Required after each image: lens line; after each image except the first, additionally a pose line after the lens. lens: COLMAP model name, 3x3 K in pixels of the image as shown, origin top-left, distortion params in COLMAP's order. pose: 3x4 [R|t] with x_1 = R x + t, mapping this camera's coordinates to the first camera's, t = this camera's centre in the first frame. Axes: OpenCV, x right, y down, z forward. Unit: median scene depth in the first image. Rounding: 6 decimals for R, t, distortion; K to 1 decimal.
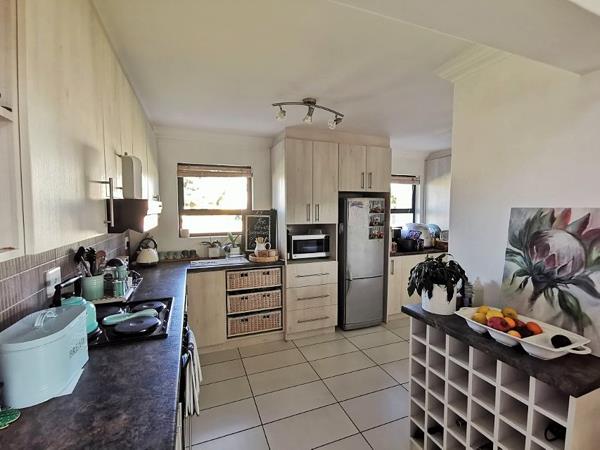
lens RADIAL K [[275.7, 0, 299.4], [0, 275.7, 228.2], [0, 0, 1]] dist [0.000096, 0.000055]
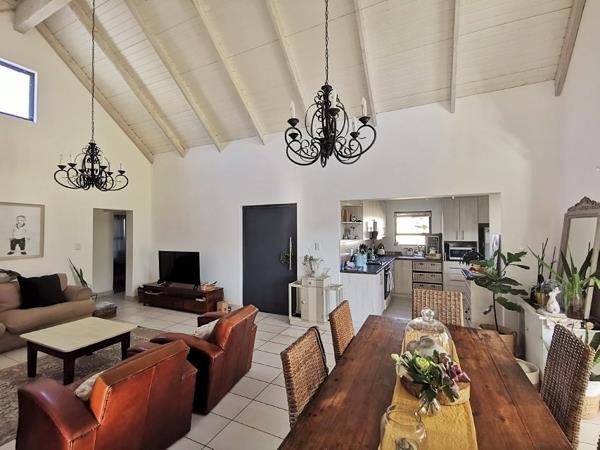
lens RADIAL K [[275.7, 0, 299.4], [0, 275.7, 227.4], [0, 0, 1]] dist [0.000096, 0.000055]
pose [[0.680358, -0.010738, -0.732802, 0.680303], [-0.046737, 0.997222, -0.058004, 0.052645], [0.731388, 0.073713, 0.677966, -1.090117]]
